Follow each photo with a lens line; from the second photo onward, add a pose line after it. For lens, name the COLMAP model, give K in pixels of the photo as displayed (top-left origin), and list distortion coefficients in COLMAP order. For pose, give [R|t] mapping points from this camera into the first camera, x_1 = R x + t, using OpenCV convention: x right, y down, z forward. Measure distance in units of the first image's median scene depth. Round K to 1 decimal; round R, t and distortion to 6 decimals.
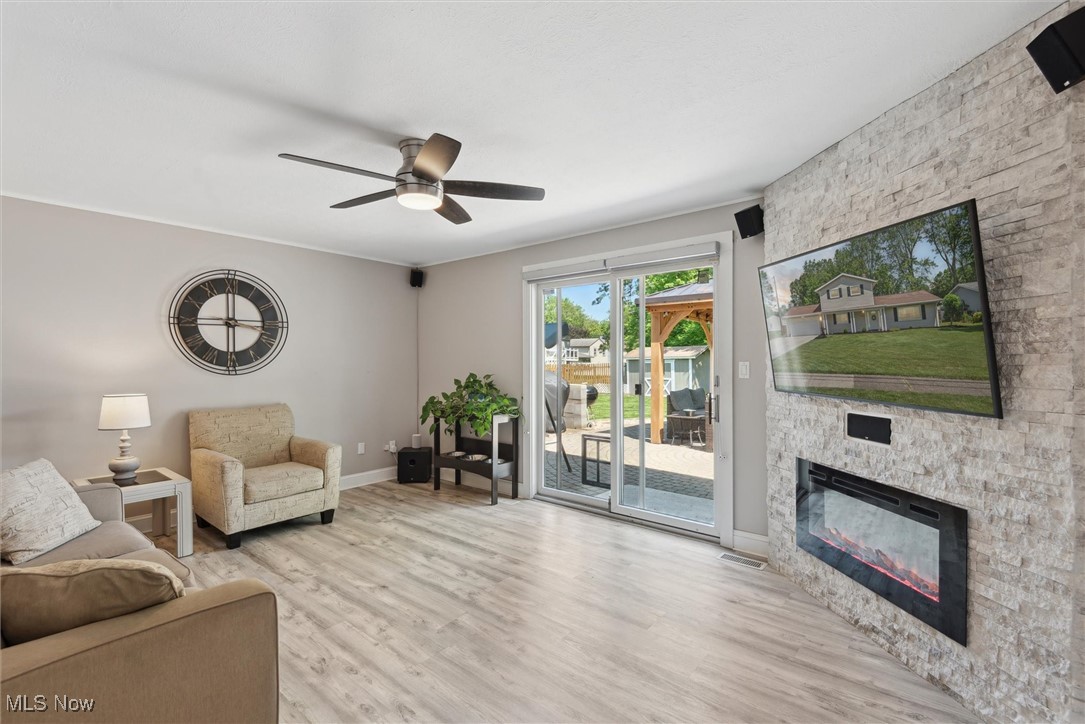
lens RADIAL K [[495.3, 0, 537.7], [0, 495.3, 355.3], [0, 0, 1]] dist [0.016364, -0.014075]
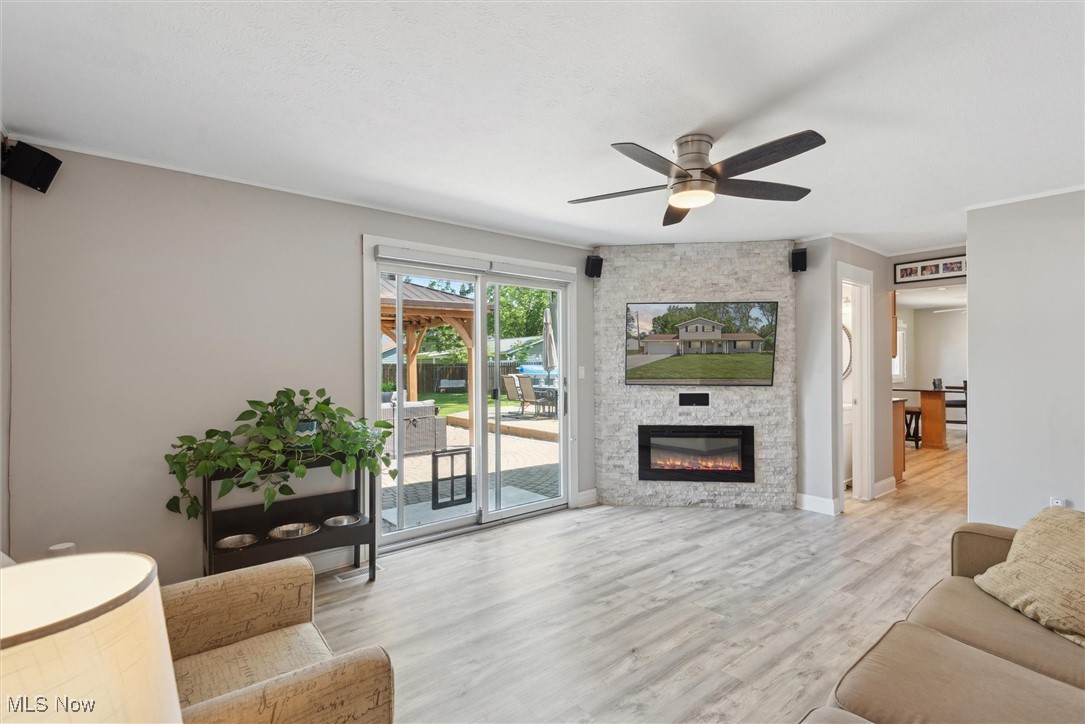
lens RADIAL K [[508.6, 0, 542.5], [0, 508.6, 362.0], [0, 0, 1]] dist [0.042187, -0.029518]
pose [[0.187441, 0.004490, 0.982266, -1.420867], [-0.001652, 0.999990, -0.004256, 0.009386], [-0.982274, -0.000825, 0.187447, 1.225917]]
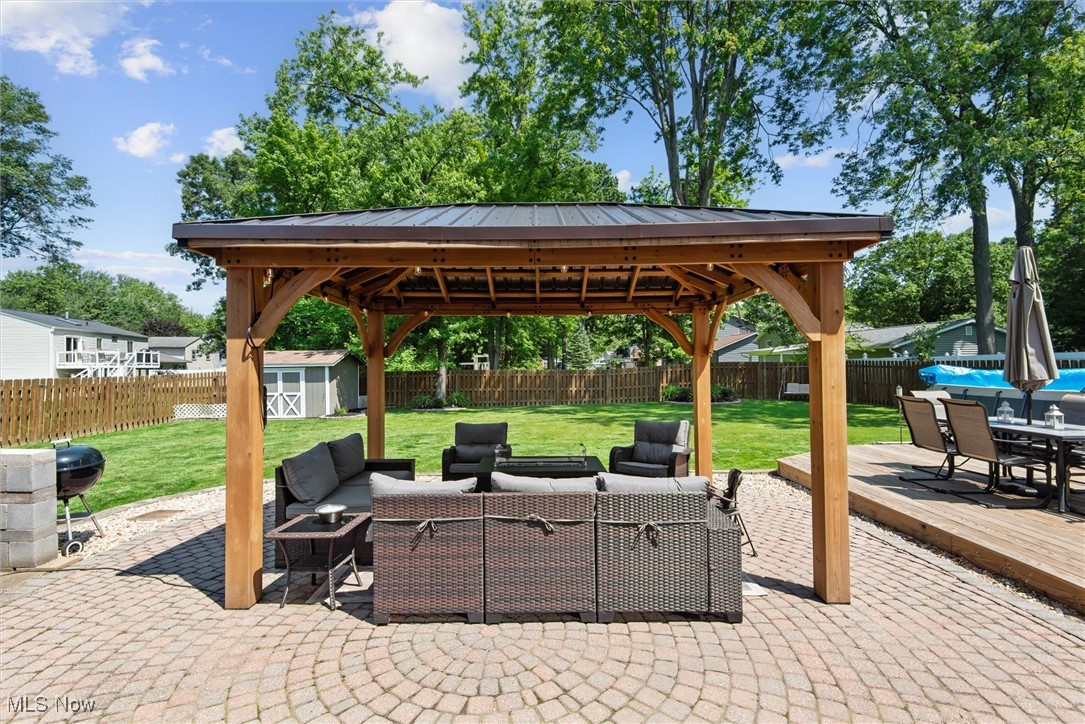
lens RADIAL K [[495.3, 0, 537.7], [0, 495.3, 355.3], [0, 0, 1]] dist [0.016364, -0.014075]
pose [[0.762680, 0.005707, 0.646751, 0.547464], [-0.001940, 0.999977, -0.006536, -0.051583], [-0.646773, 0.003730, 0.762673, 1.857476]]
